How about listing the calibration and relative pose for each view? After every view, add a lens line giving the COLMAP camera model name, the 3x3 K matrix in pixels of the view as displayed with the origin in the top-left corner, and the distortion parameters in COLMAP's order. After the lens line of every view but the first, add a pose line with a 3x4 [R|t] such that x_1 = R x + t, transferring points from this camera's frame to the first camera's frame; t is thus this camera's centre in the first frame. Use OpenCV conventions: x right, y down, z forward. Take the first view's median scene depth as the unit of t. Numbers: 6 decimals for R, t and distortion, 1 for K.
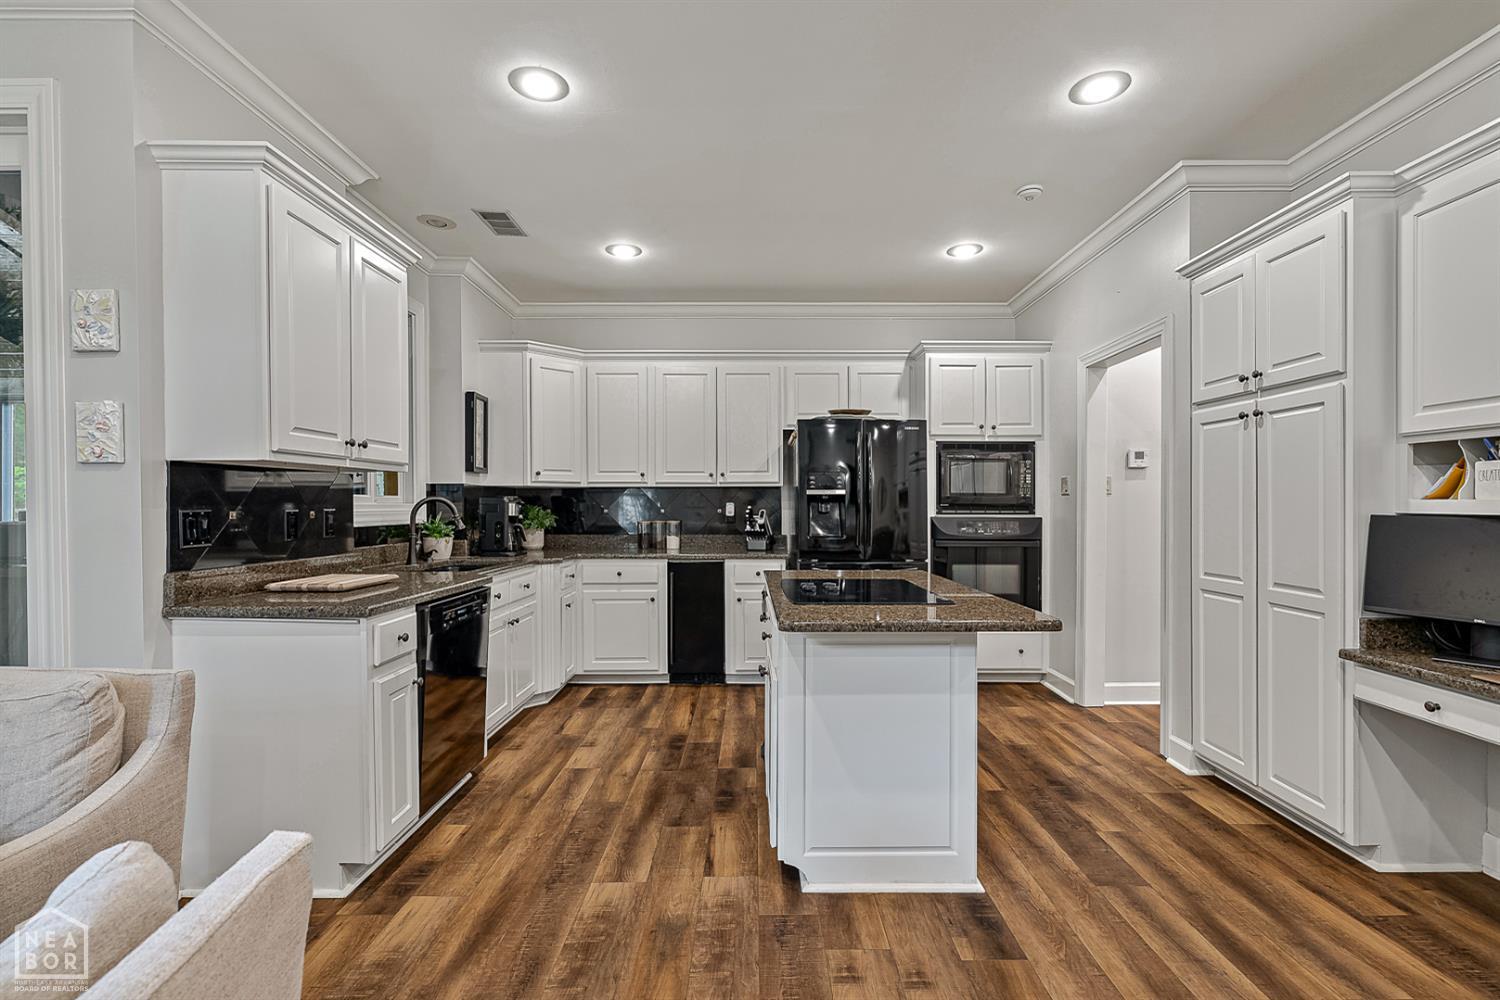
lens RADIAL K [[681.4, 0, 758.2], [0, 681.4, 499.4], [0, 0, 1]] dist [-0.009884, 0.003673]
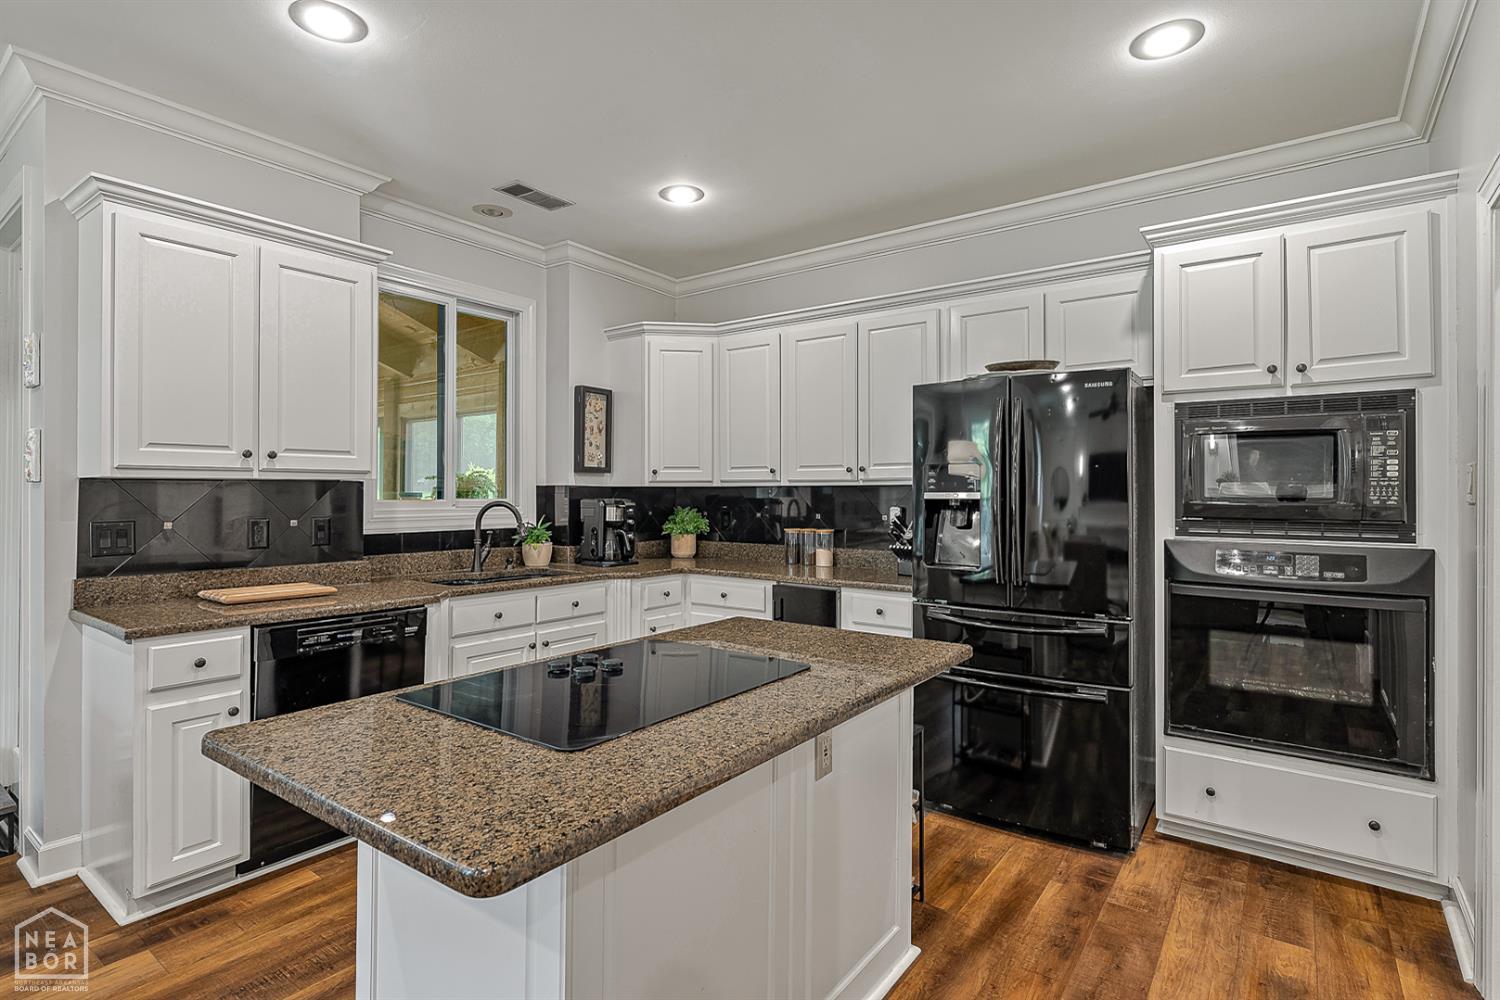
lens RADIAL K [[739.0, 0, 764.5], [0, 739.0, 482.0], [0, 0, 1]] dist [0.003093, 0.000646]
pose [[0.803870, -0.006523, -0.594770, 0.379792], [0.002562, 0.999969, -0.007503, -0.019088], [0.594800, 0.004508, 0.803861, 0.342437]]
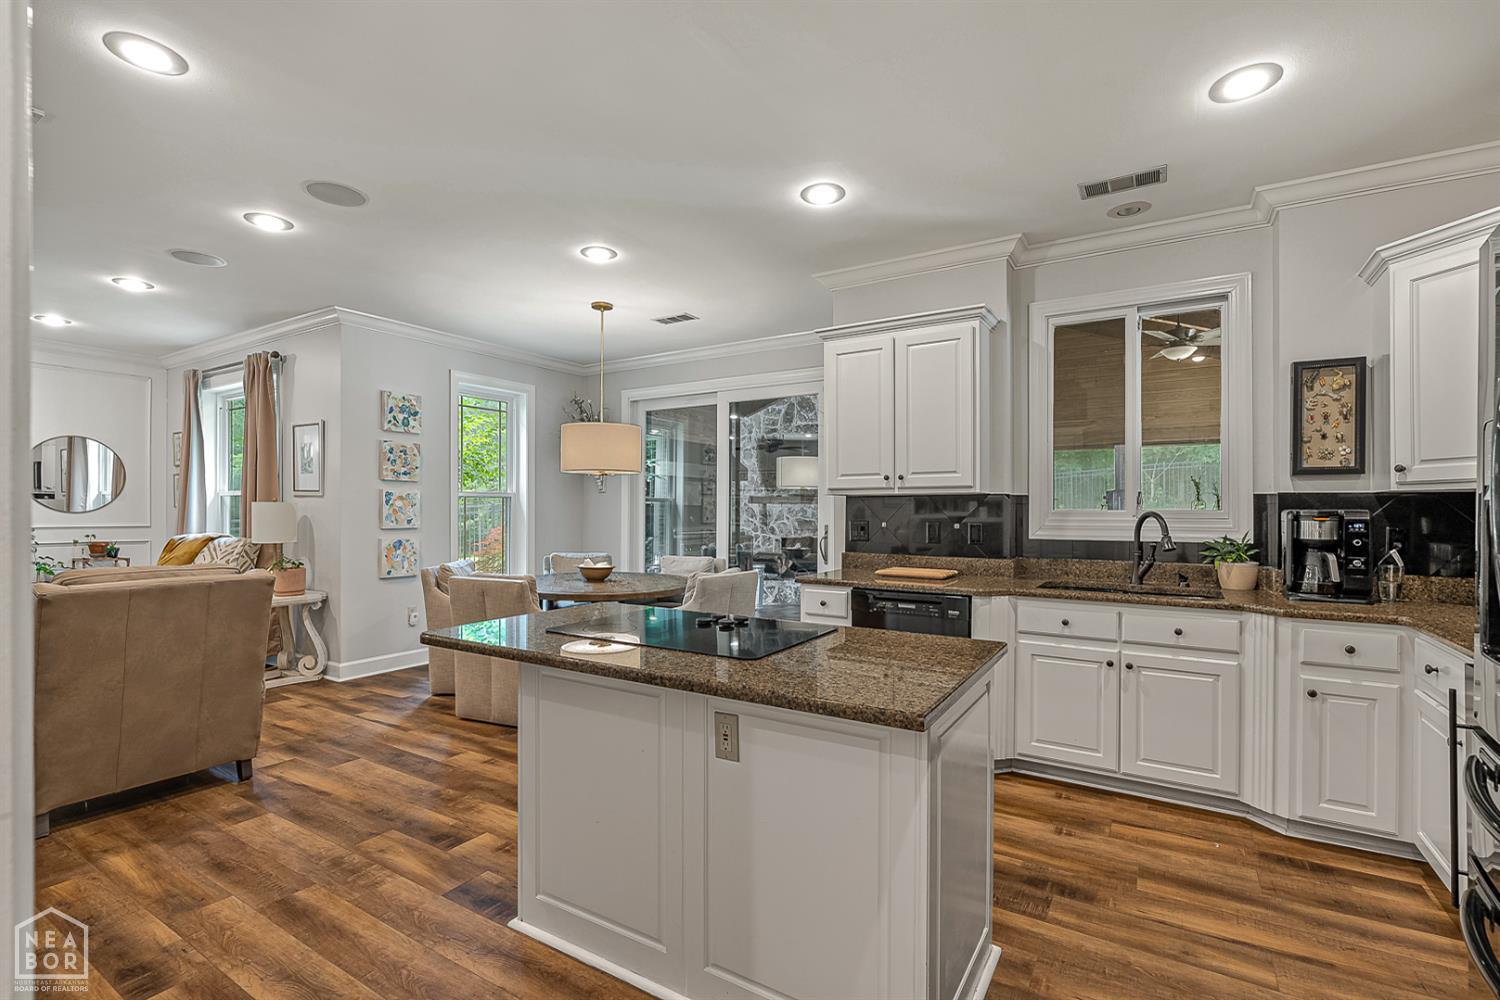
lens RADIAL K [[681.4, 0, 751.8], [0, 681.4, 500.5], [0, 0, 1]] dist [-0.009884, 0.003673]
pose [[-0.527586, -0.013231, -0.849399, 0.483485], [0.004420, 0.999822, -0.018320, -0.003652], [0.849490, -0.013420, -0.527434, 0.894994]]
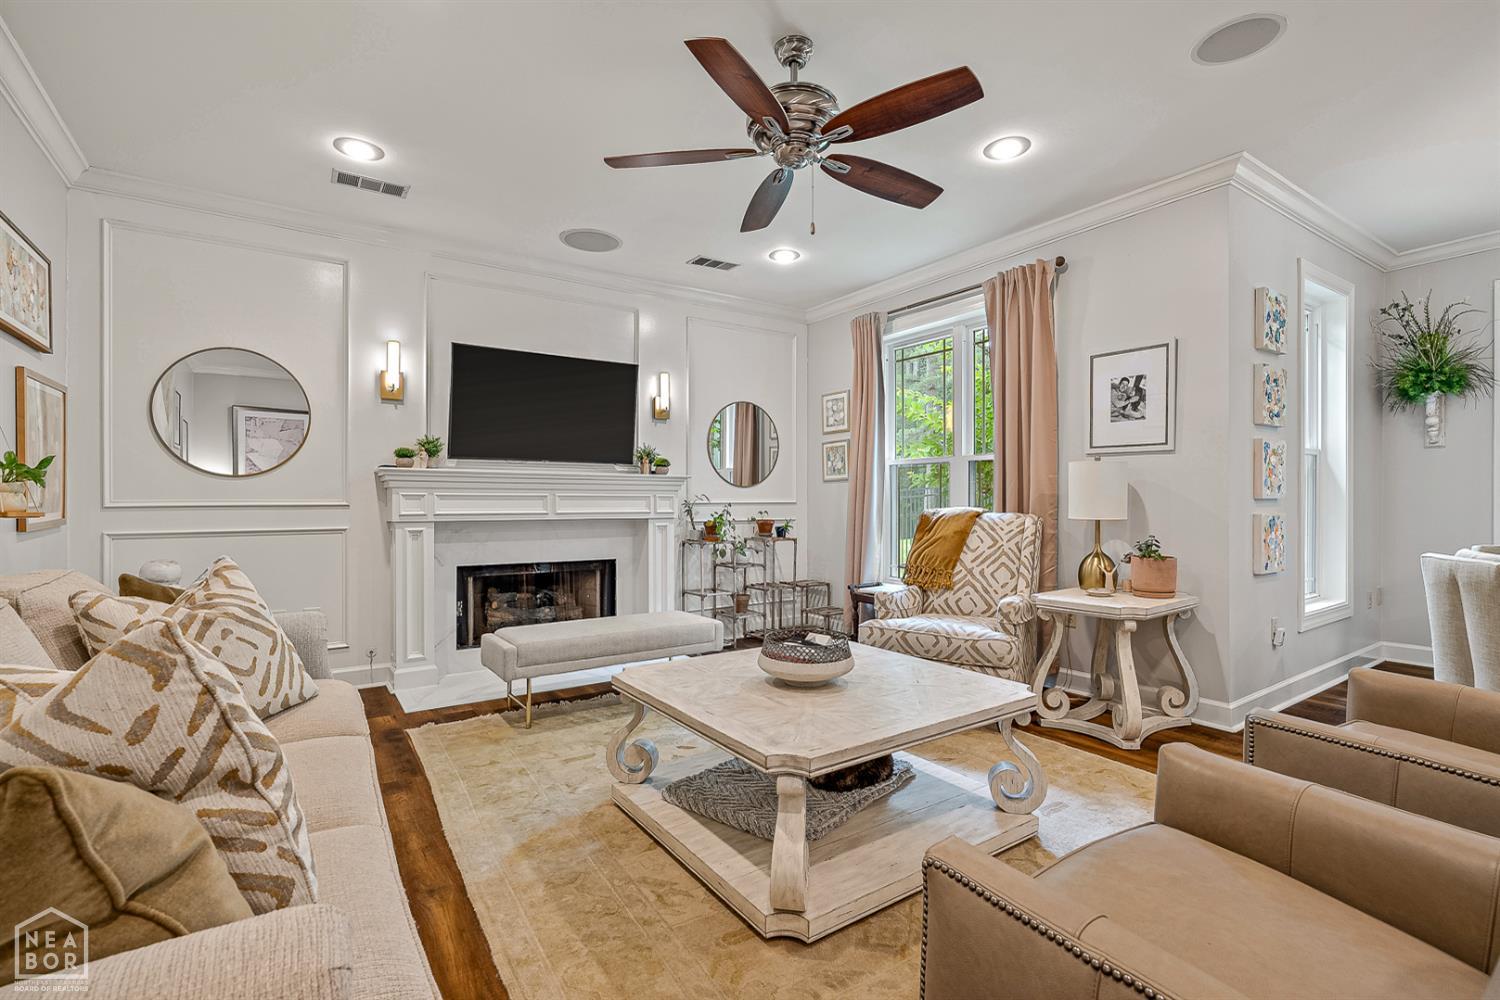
lens RADIAL K [[681.4, 0, 738.0], [0, 681.4, 505.6], [0, 0, 1]] dist [-0.009884, 0.003673]
pose [[-0.841213, 0.009620, -0.540619, 0.741195], [0.009242, 0.999951, 0.003412, 0.020415], [0.540626, -0.002126, -0.841261, 0.029905]]
